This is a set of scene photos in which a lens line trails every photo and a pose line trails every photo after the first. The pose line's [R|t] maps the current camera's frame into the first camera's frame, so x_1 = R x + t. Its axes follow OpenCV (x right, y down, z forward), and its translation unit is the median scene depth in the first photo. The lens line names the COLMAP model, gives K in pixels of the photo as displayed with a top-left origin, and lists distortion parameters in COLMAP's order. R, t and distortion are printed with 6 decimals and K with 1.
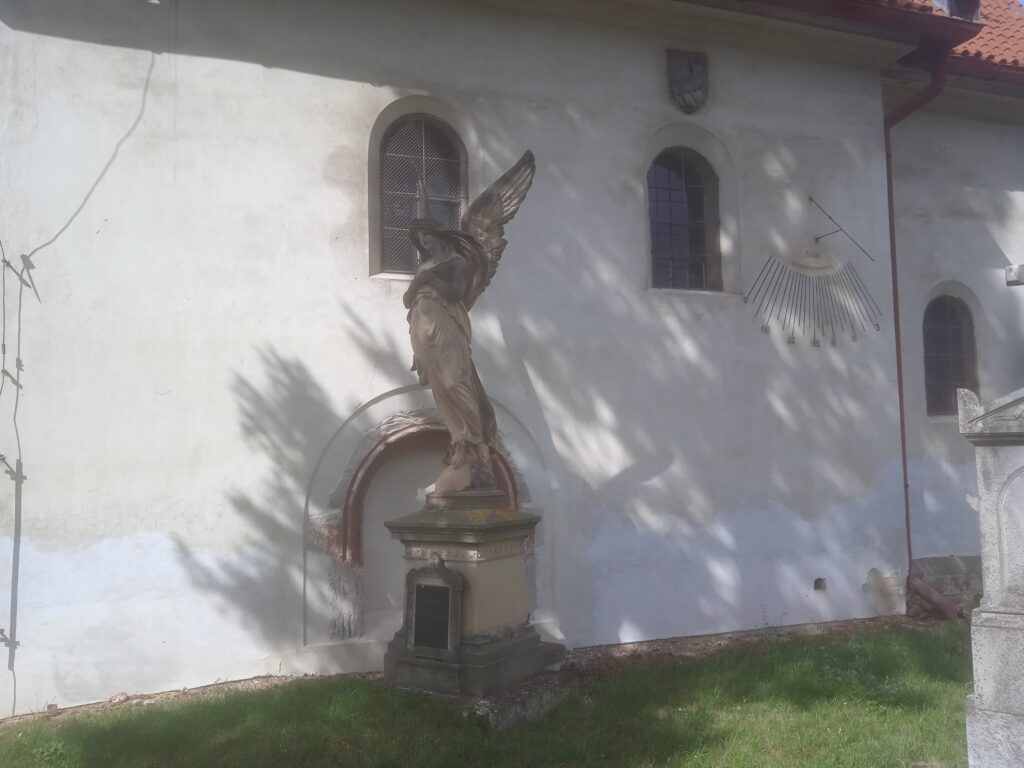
lens RADIAL K [[807.9, 0, 488.4], [0, 807.9, 388.8], [0, 0, 1]] dist [0.000866, -0.008342]
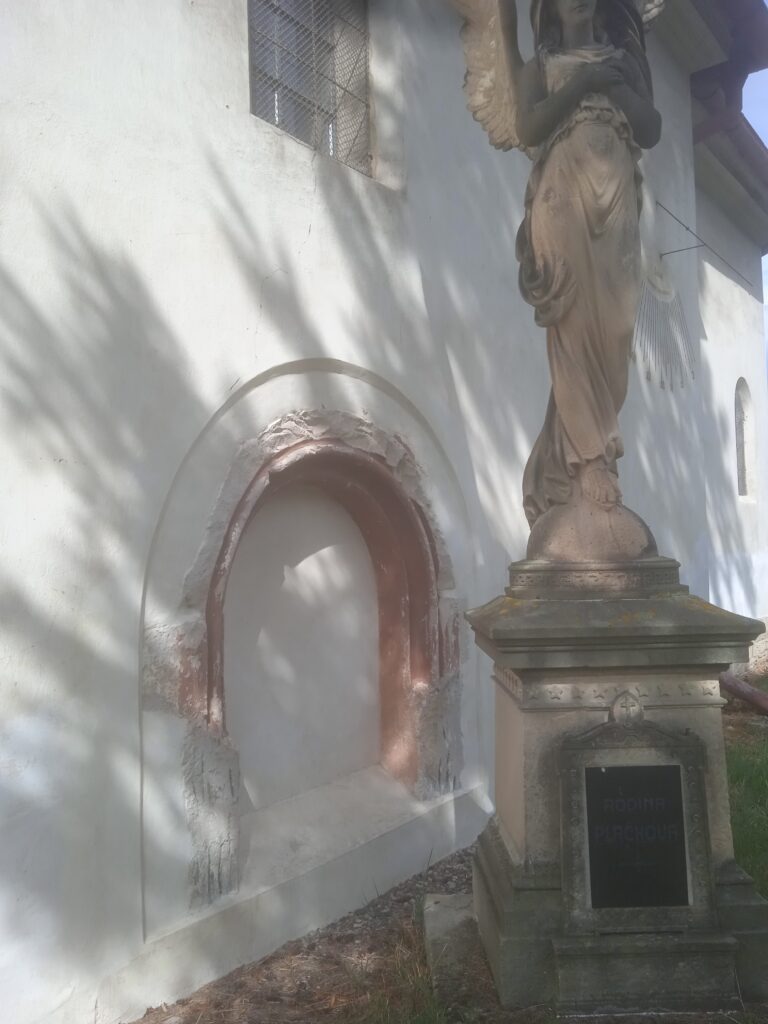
lens RADIAL K [[840.2, 0, 357.5], [0, 840.2, 512.5], [0, 0, 1]] dist [0.061982, -0.102691]
pose [[0.842386, 0.025610, 0.538266, -0.368182], [-0.041246, 0.999004, 0.017019, 0.084326], [-0.537294, -0.036538, 0.842603, 0.568666]]
